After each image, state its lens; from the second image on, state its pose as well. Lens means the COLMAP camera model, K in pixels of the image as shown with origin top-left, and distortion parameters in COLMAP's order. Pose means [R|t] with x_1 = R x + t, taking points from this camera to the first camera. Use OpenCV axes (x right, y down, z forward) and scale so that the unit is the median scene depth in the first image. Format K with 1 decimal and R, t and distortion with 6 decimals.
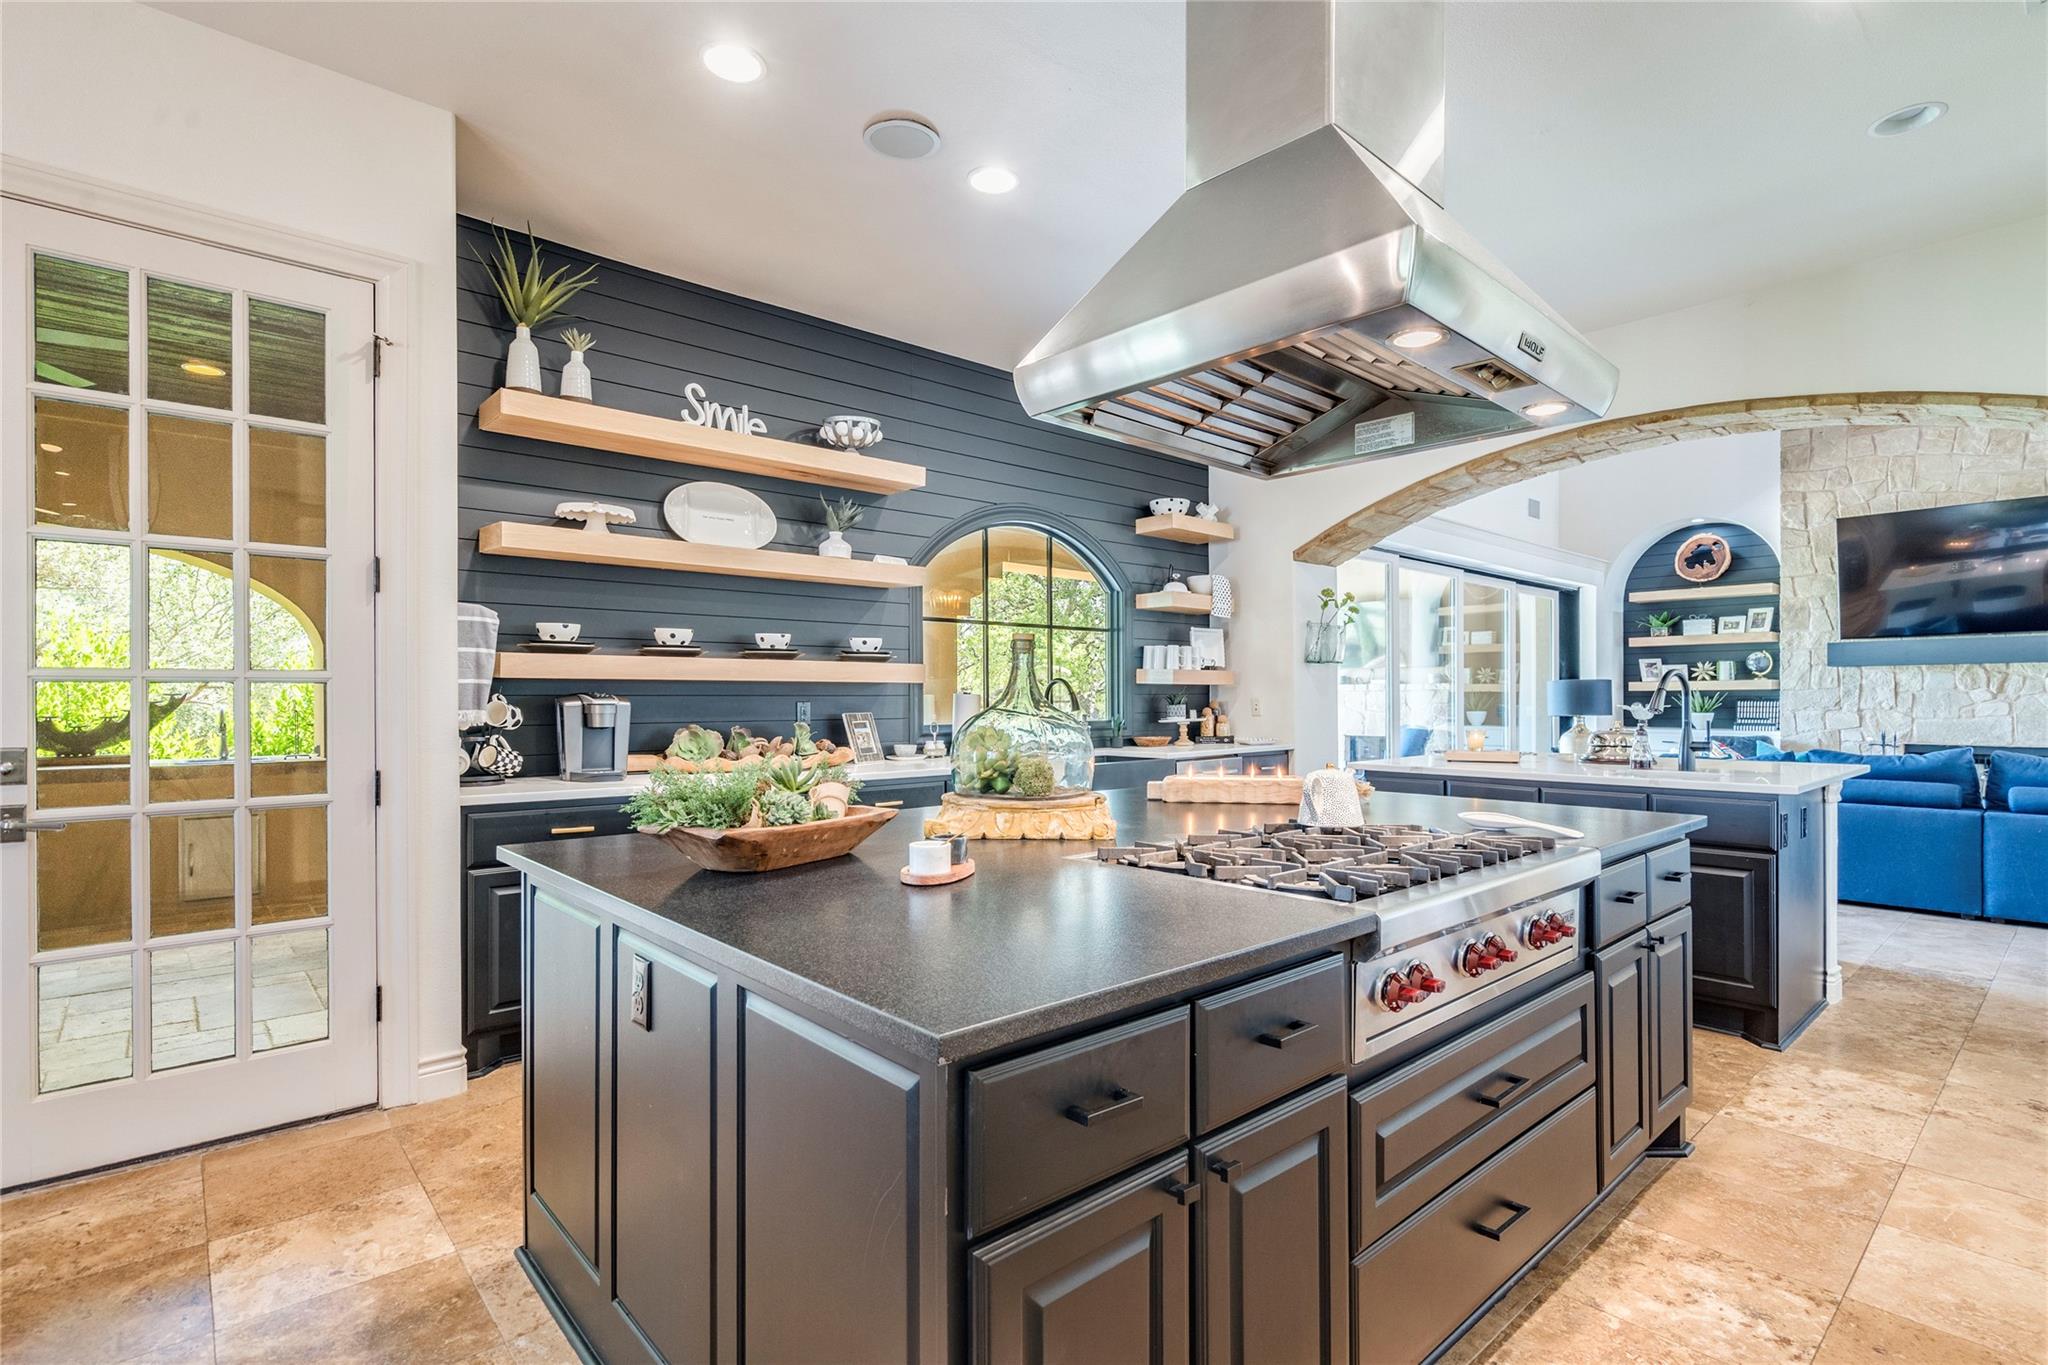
lens RADIAL K [[1001.4, 0, 969.8], [0, 1001.4, 700.9], [0, 0, 1]] dist [-0.001487, 0.000935]
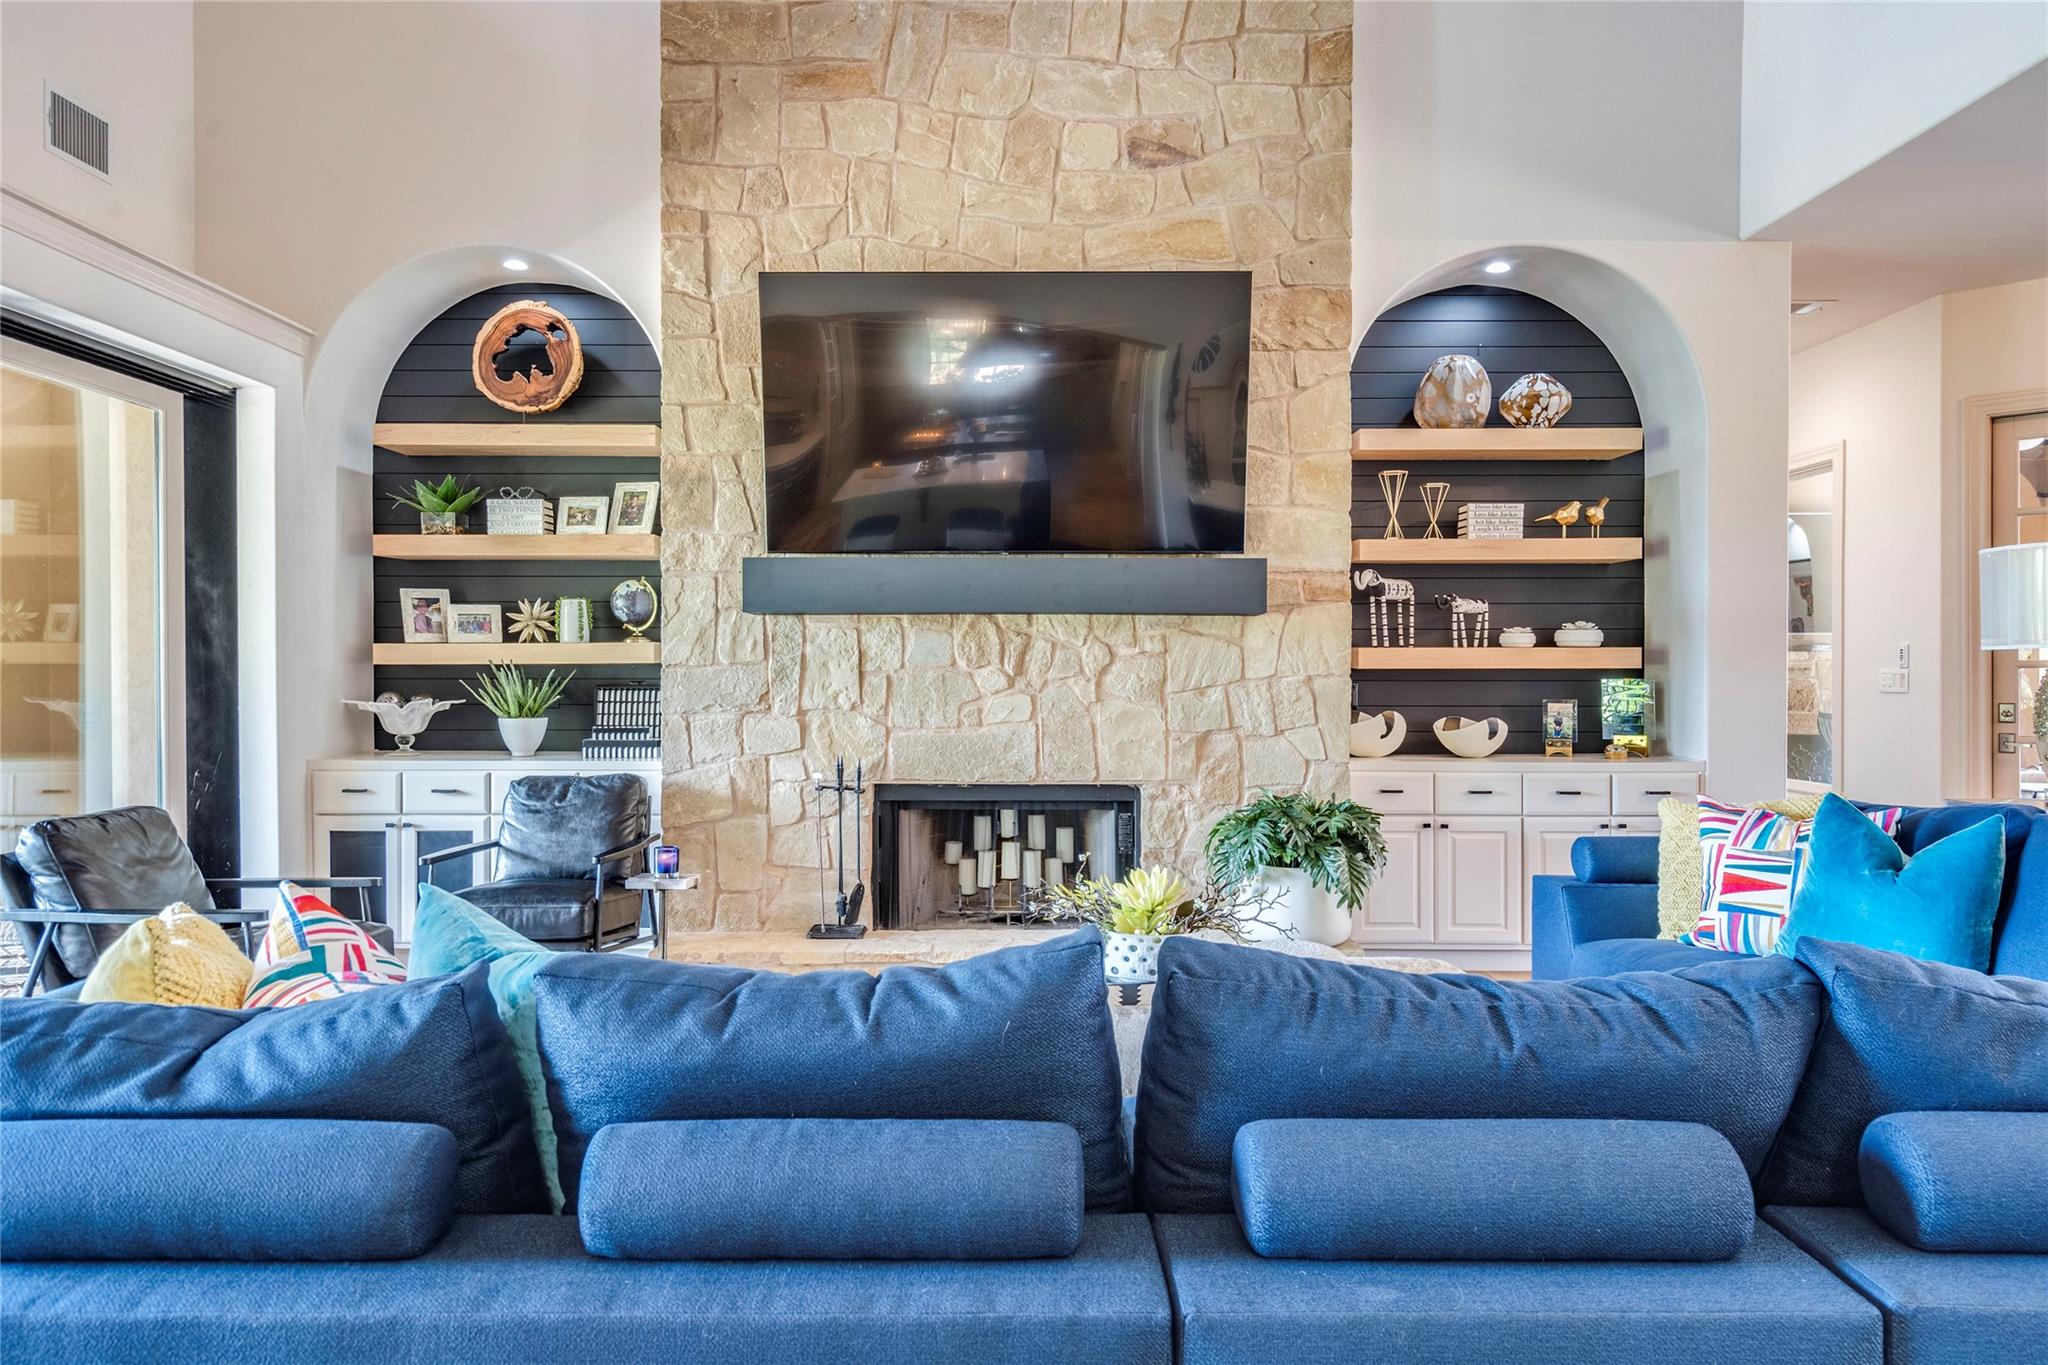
lens RADIAL K [[957.7, 0, 1011.4], [0, 957.7, 676.1], [0, 0, 1]] dist [0.001585, 0.000309]
pose [[0.621680, -0.001844, 0.783269, 0.589820], [-0.001450, 0.999993, 0.003505, -0.008141], [-0.783270, -0.003315, 0.621673, 0.635547]]
